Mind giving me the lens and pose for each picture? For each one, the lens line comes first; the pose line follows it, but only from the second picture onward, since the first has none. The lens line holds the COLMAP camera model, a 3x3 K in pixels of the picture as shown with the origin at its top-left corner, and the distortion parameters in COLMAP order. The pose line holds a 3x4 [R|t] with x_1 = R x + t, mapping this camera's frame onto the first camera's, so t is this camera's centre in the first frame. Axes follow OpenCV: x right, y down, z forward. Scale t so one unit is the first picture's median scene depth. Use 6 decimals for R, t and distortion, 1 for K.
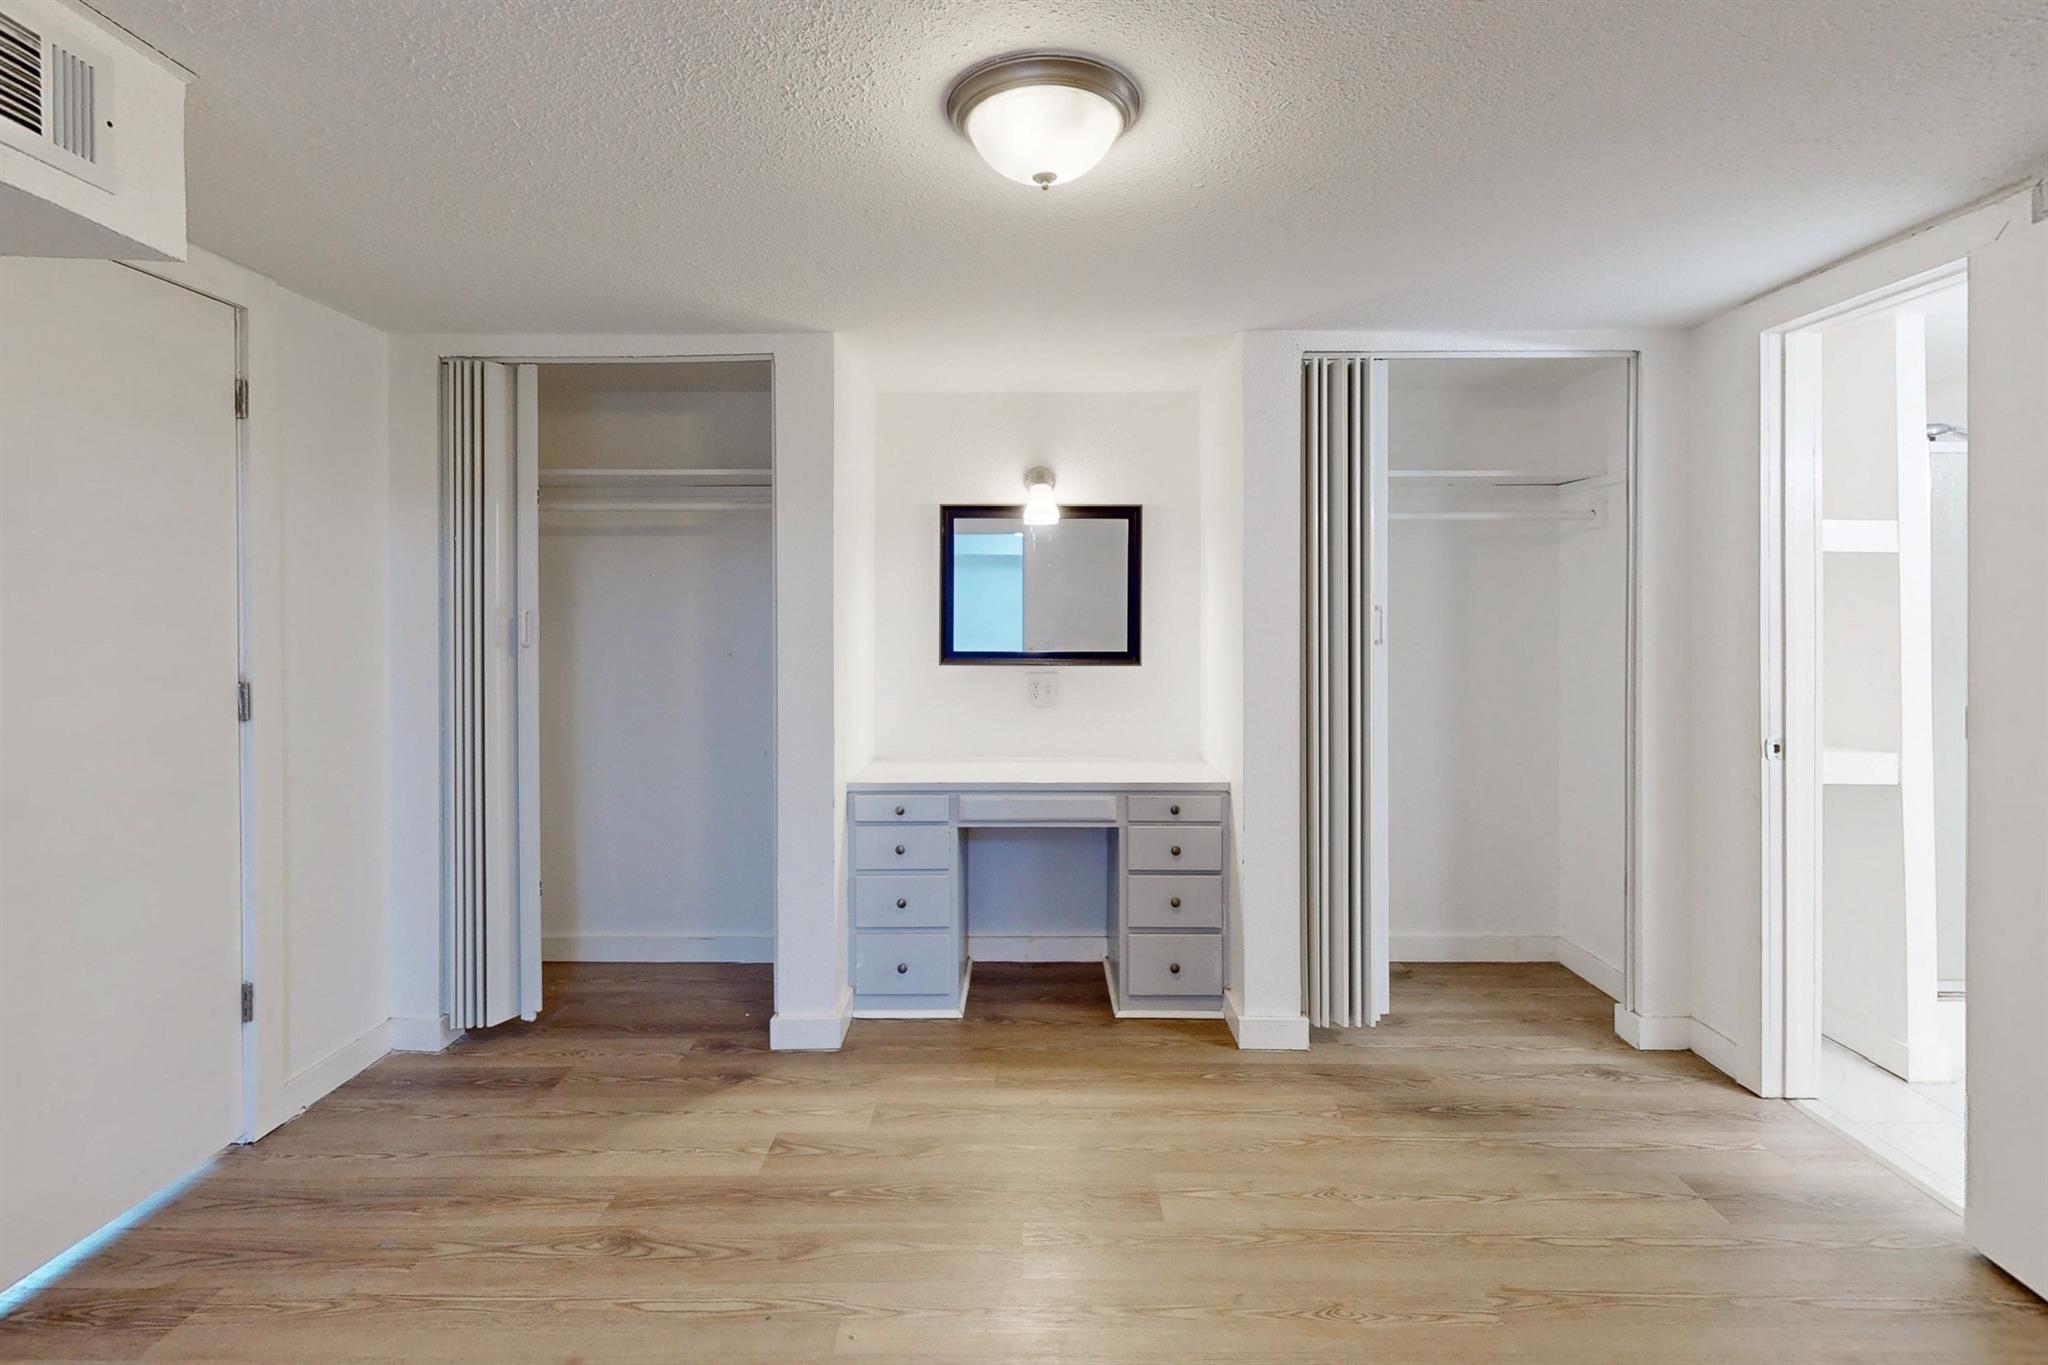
lens RADIAL K [[983.6, 0, 1031.3], [0, 983.6, 623.5], [0, 0, 1]] dist [0.004381, 0.000218]
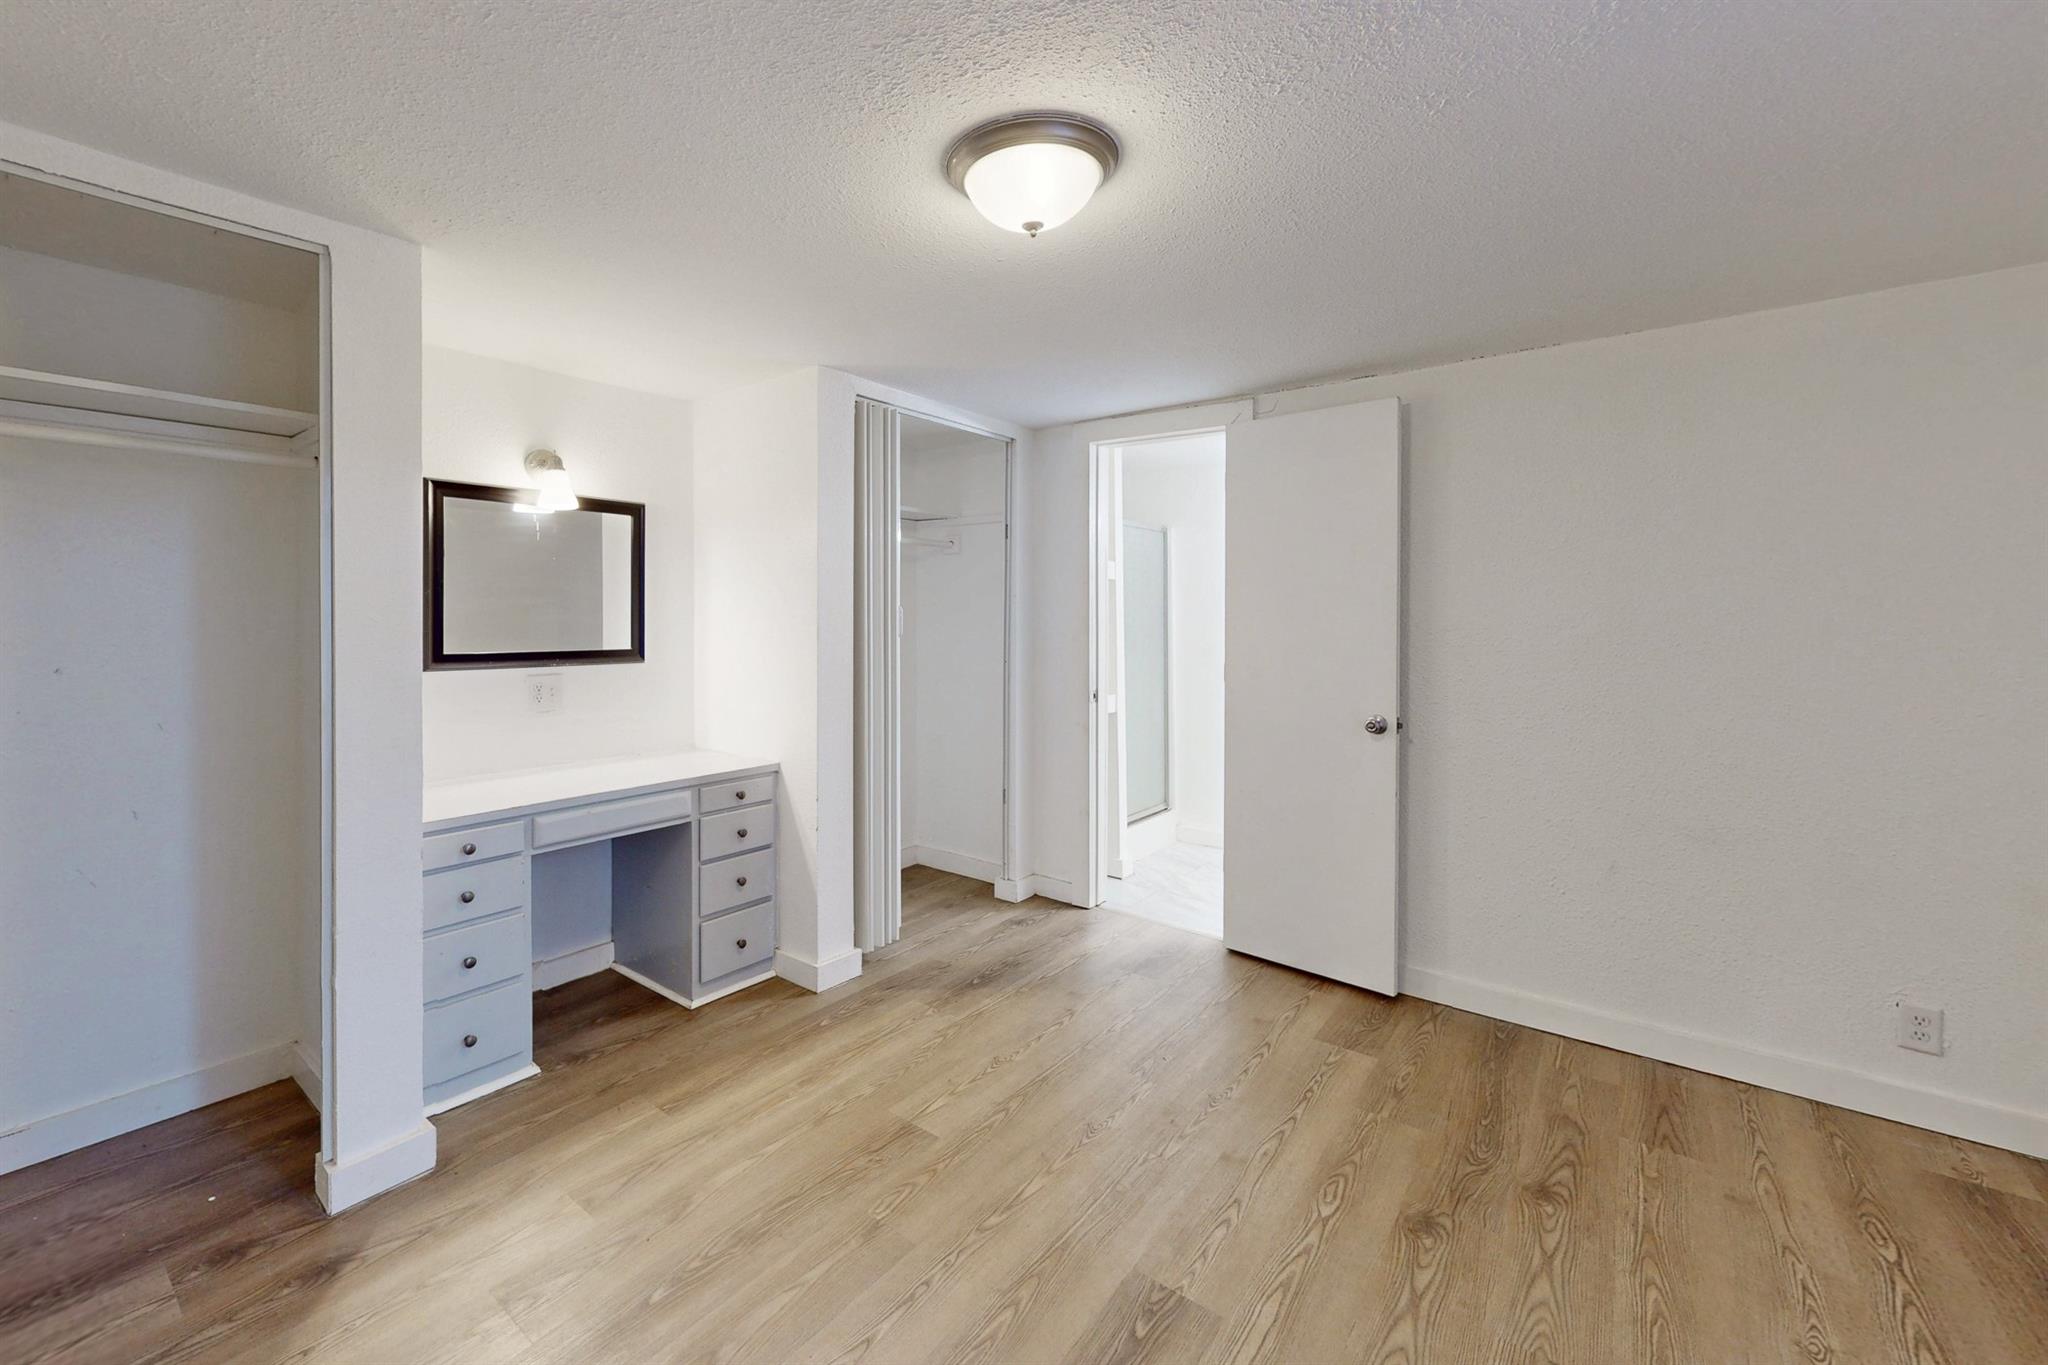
lens RADIAL K [[842.6, 0, 957.0], [0, 842.6, 613.4], [0, 0, 1]] dist [-0.000270, 0.000300]
pose [[0.639674, 0.004293, 0.768634, -0.419544], [0.001433, 0.999976, -0.006778, -0.001064], [-0.768645, 0.005437, 0.639652, 0.239558]]
